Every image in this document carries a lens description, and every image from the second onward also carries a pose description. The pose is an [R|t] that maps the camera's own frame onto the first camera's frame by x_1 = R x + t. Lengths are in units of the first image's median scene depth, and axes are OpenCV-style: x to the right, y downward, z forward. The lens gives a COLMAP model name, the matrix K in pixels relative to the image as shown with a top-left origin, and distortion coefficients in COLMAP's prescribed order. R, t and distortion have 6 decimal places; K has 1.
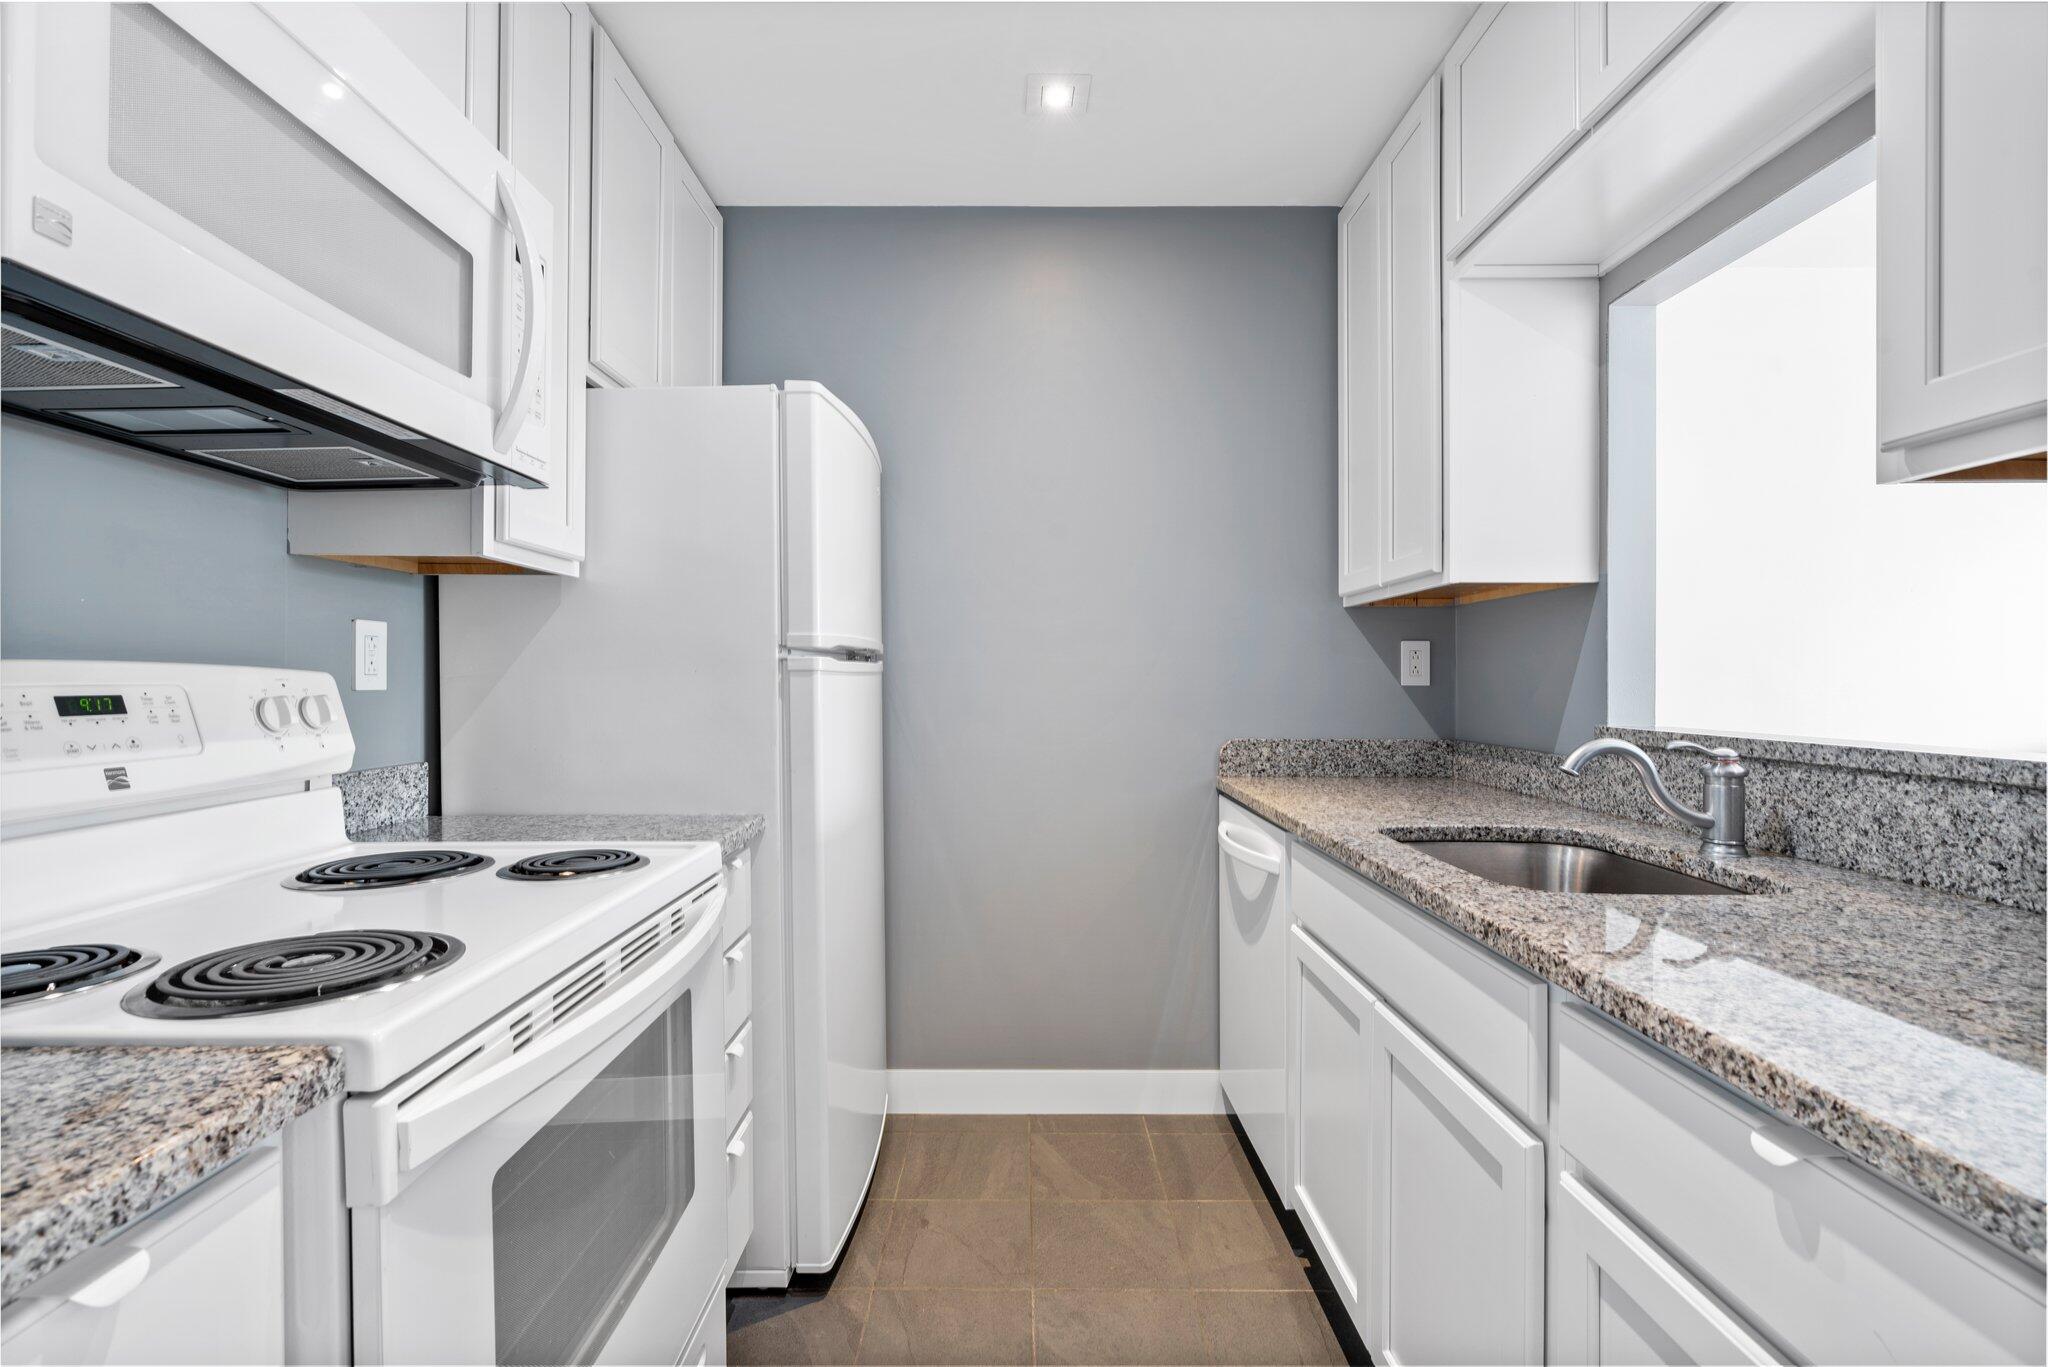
lens RADIAL K [[919.9, 0, 1011.5], [0, 919.9, 680.0], [0, 0, 1]] dist [-0.003024, 0.000219]
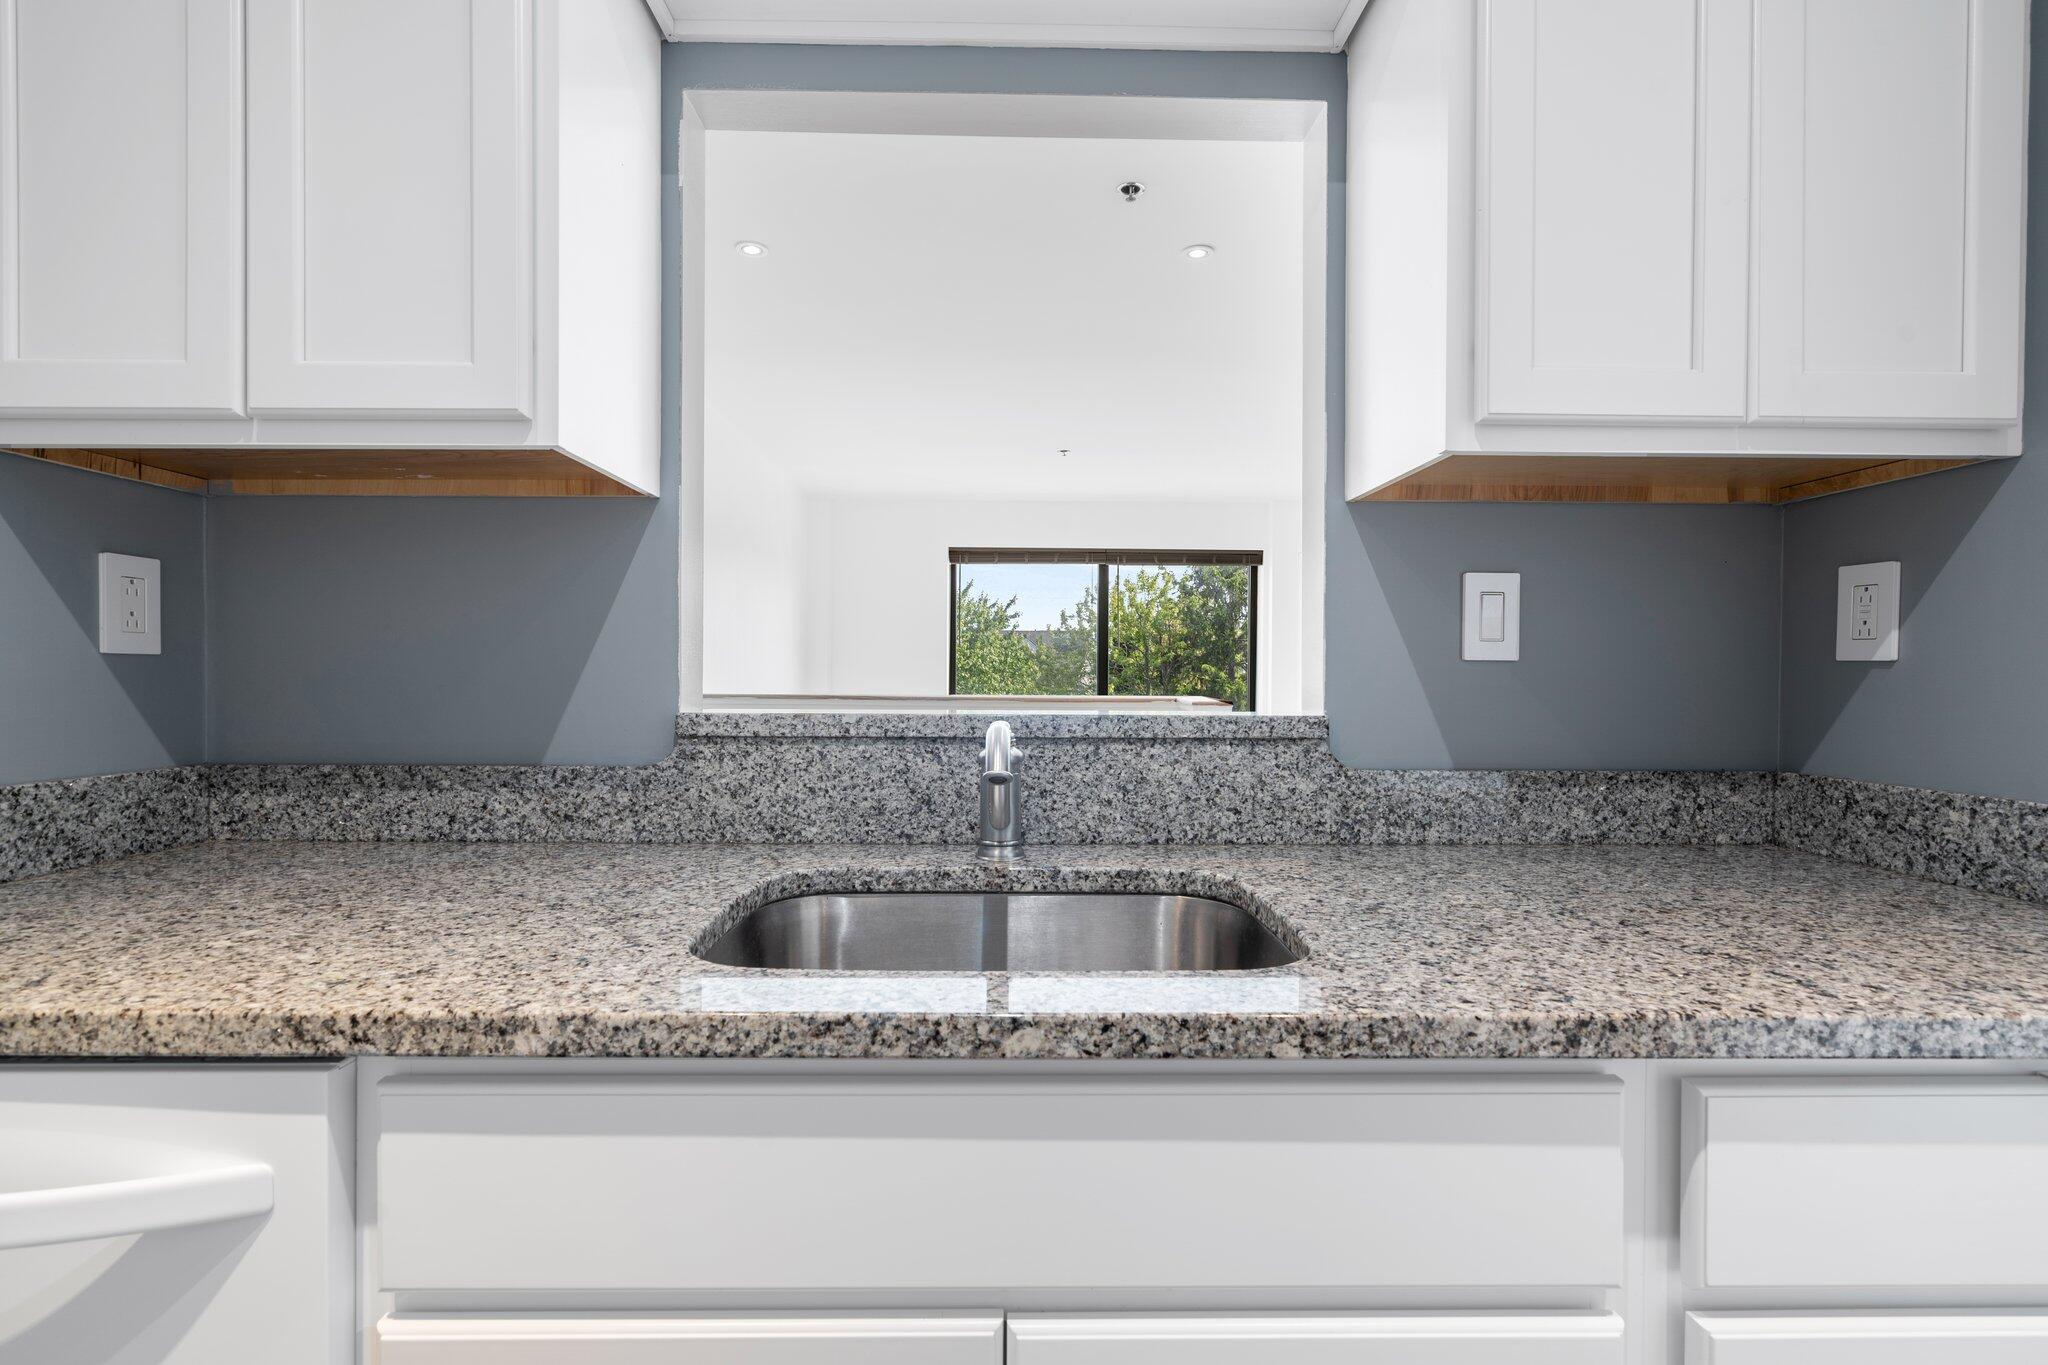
lens RADIAL K [[949.5, 0, 1017.3], [0, 949.5, 678.2], [0, 0, 1]] dist [-0.000680, 0.000215]
pose [[-0.024216, -0.007126, 0.999681, -0.073451], [-0.003369, 0.999969, 0.007047, 0.024072], [-0.999701, -0.003197, -0.024240, 1.012759]]
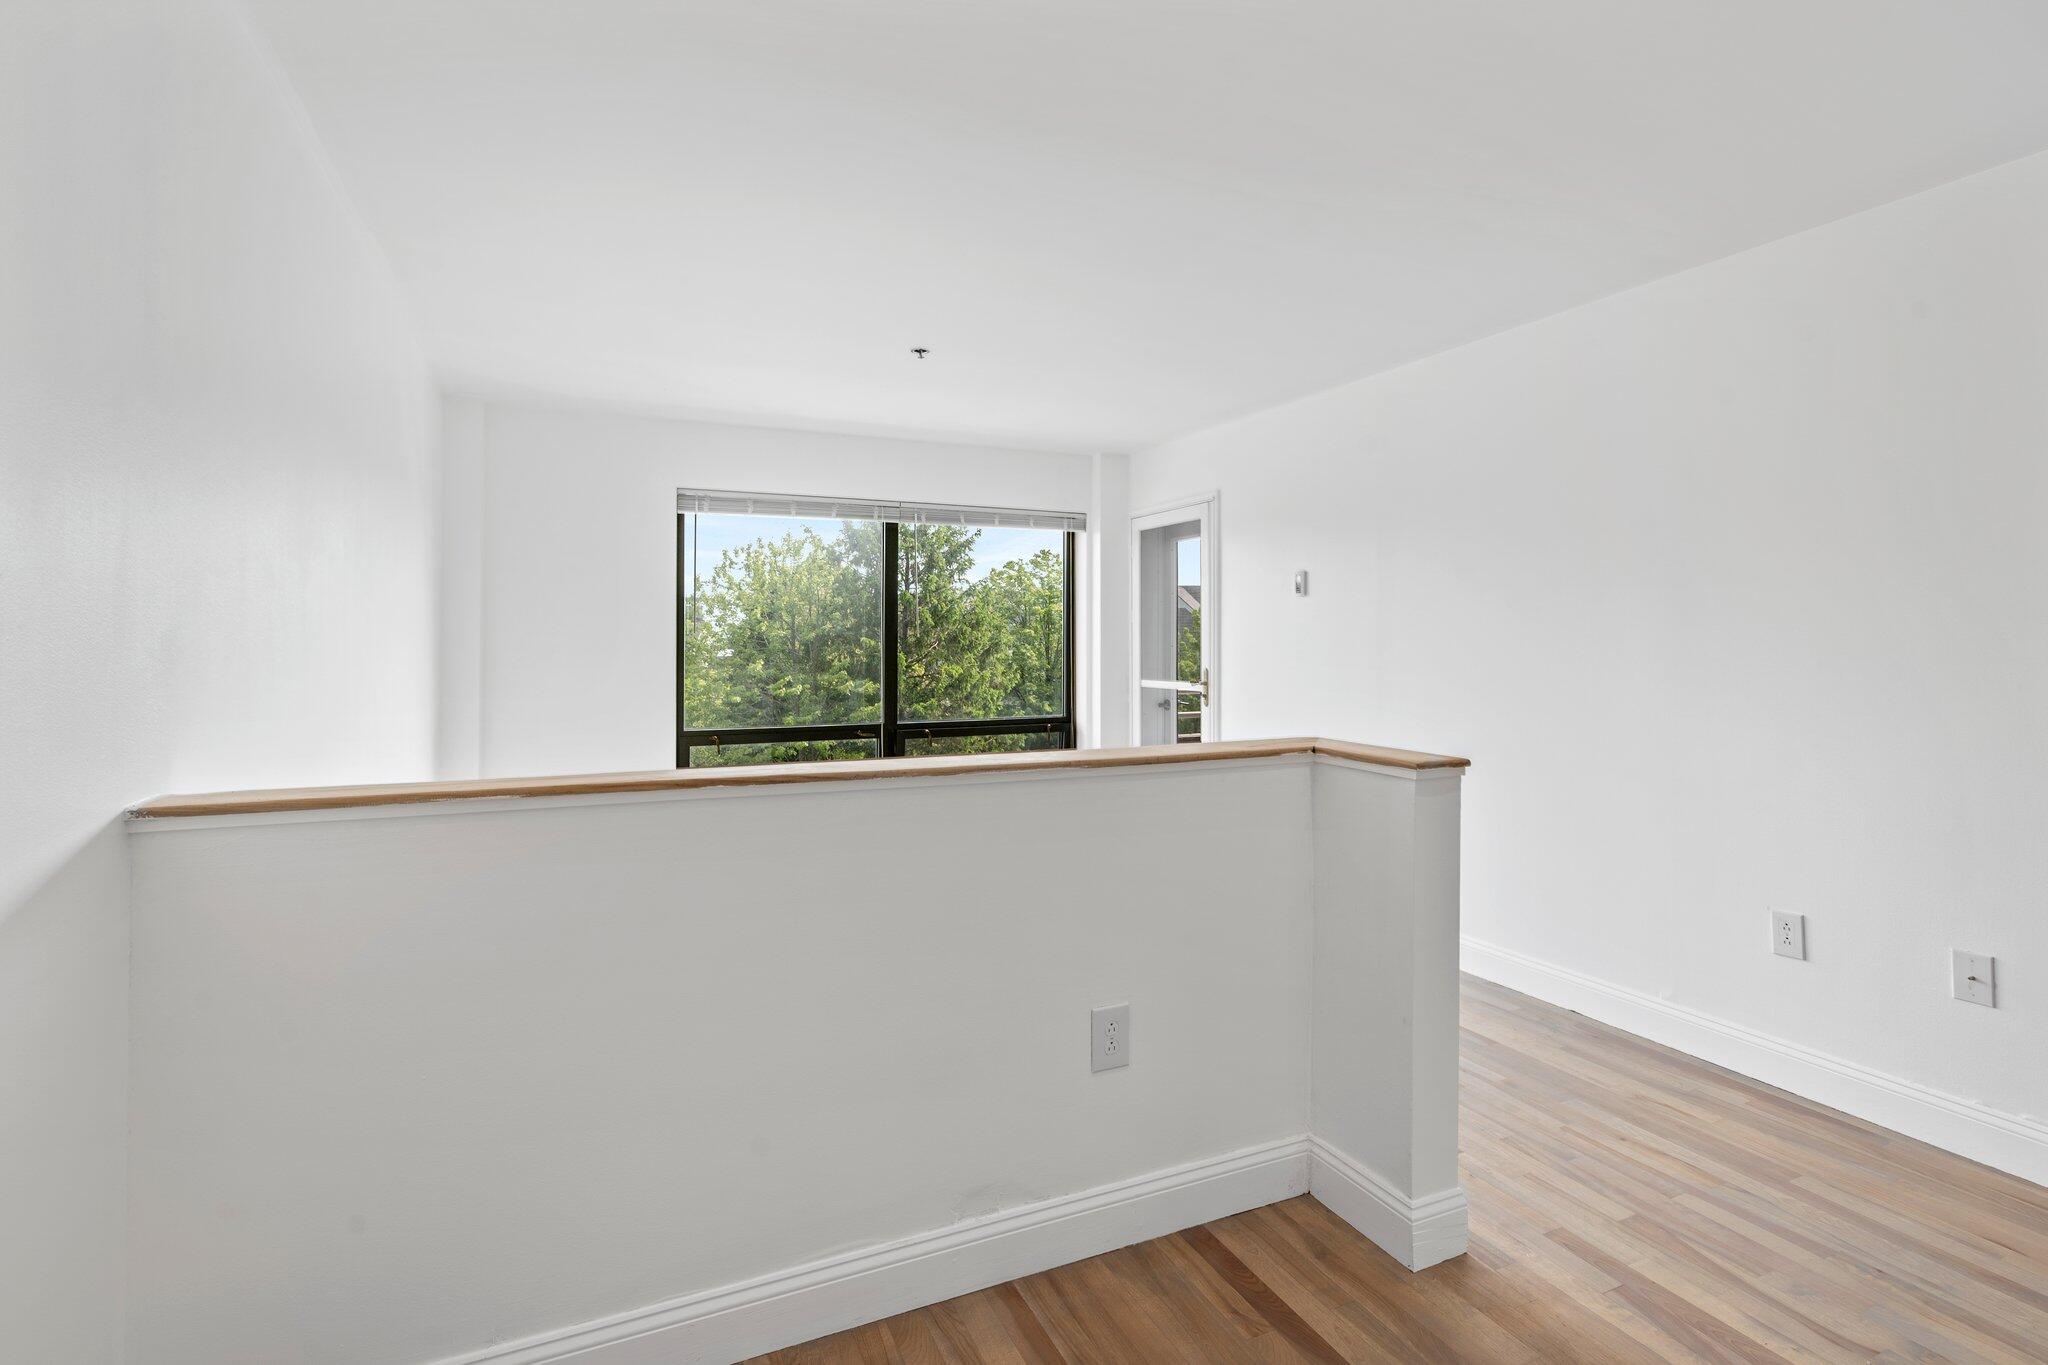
lens RADIAL K [[963.3, 0, 1019.1], [0, 963.3, 631.8], [0, 0, 1]] dist [0.000888, 0.000125]
pose [[-0.423721, 0.007003, 0.905766, 1.323667], [0.000576, 0.999972, -0.007462, -0.083532], [-0.905793, -0.002640, -0.423713, 1.630918]]
